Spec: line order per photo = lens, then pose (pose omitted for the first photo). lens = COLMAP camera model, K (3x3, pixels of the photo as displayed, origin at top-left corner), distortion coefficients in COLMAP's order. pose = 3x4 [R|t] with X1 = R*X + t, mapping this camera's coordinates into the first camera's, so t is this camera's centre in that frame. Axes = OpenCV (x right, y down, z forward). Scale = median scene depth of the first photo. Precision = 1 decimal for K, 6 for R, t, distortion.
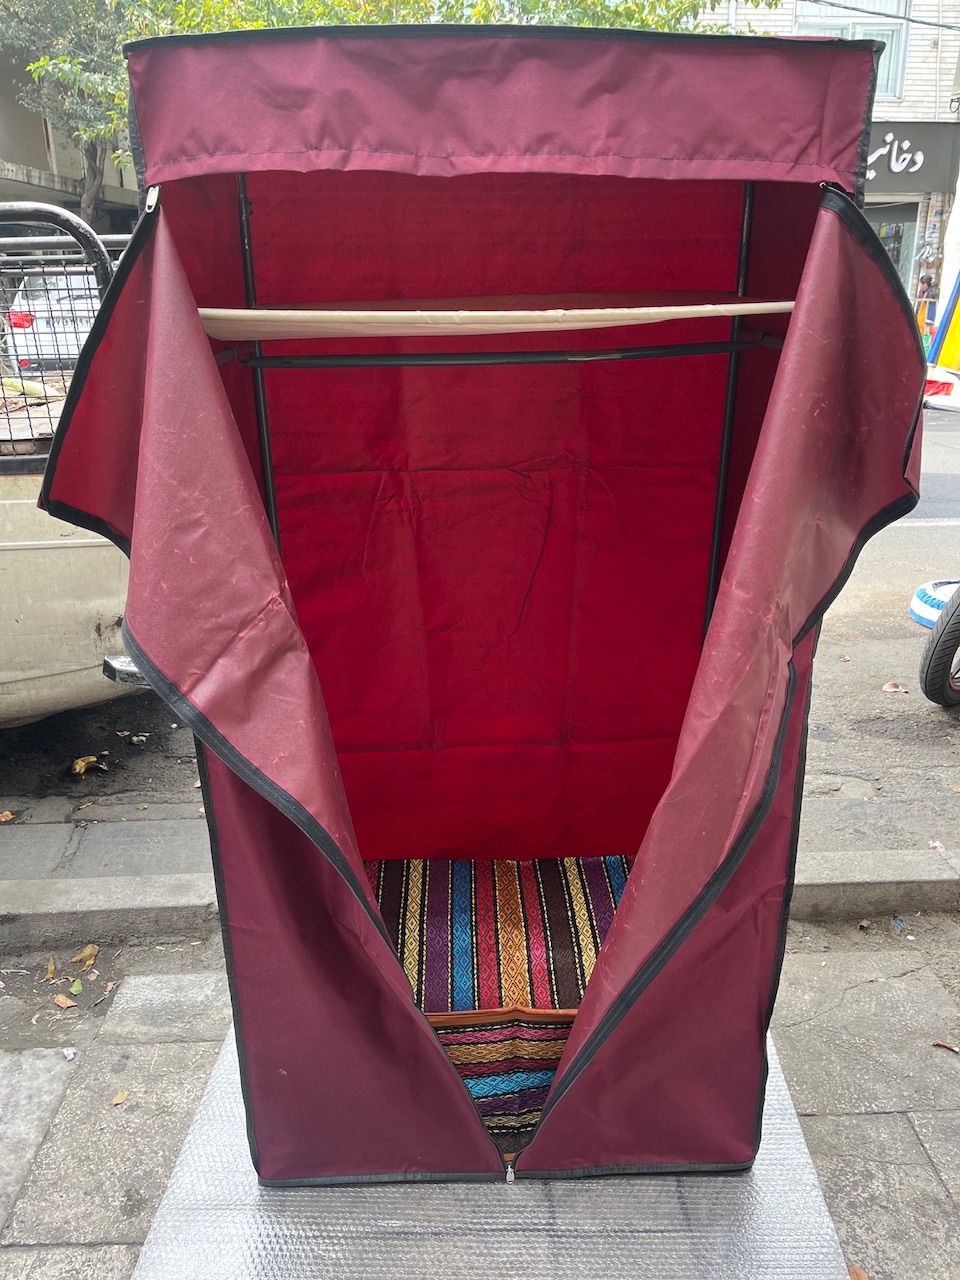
lens RADIAL K [[985.8, 0, 494.1], [0, 985.8, 586.7], [0, 0, 1]] dist [0.076549, -0.122590]
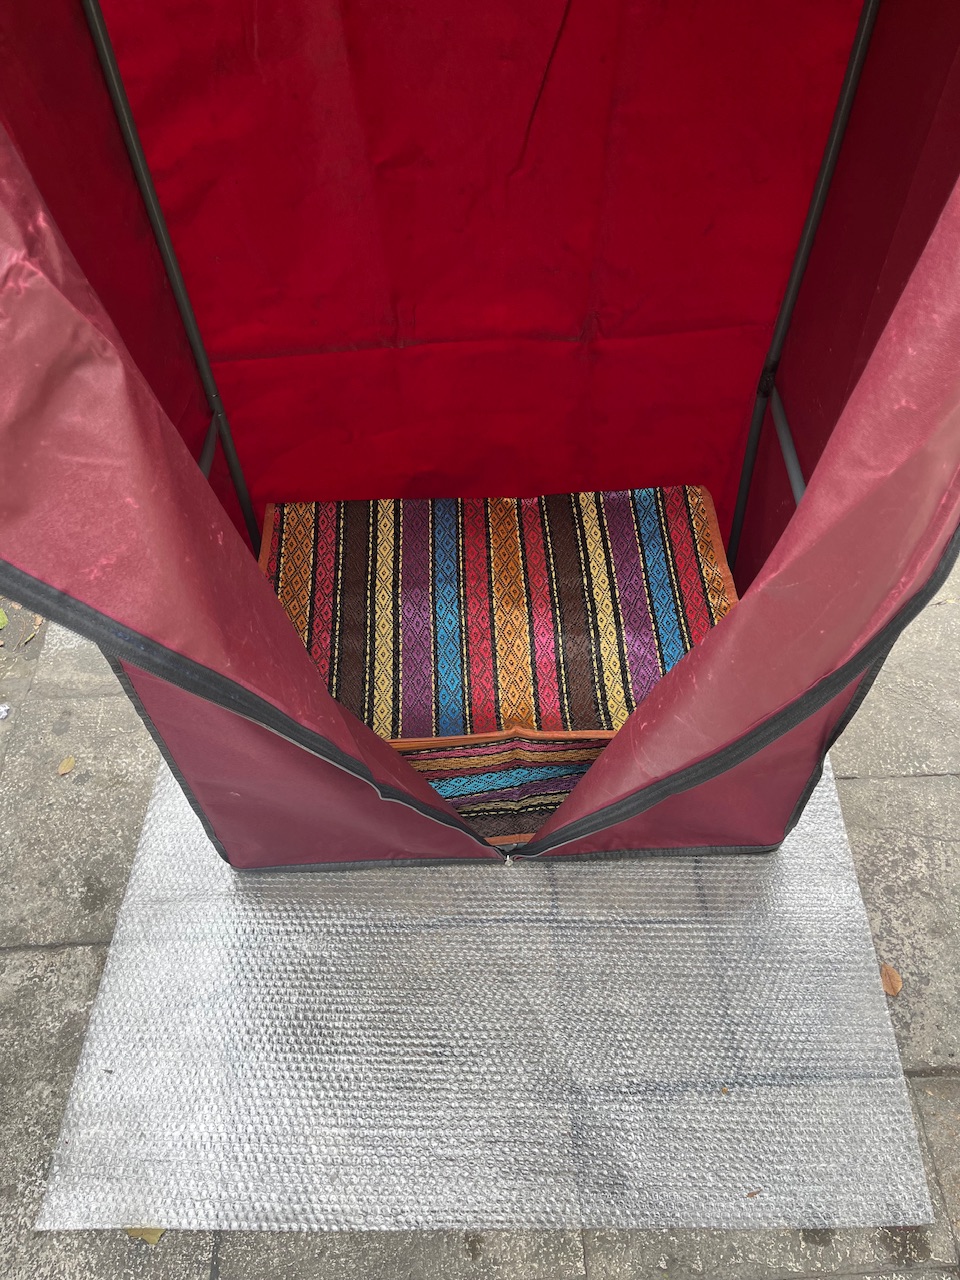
lens RADIAL K [[985.8, 0, 481.0], [0, 985.8, 642.2], [0, 0, 1]] dist [0.076549, -0.122590]
pose [[0.999861, -0.010717, -0.012738, 0.004146], [0.016074, 0.820531, 0.571376, -0.081599], [0.004328, -0.571501, 0.820590, 0.374272]]
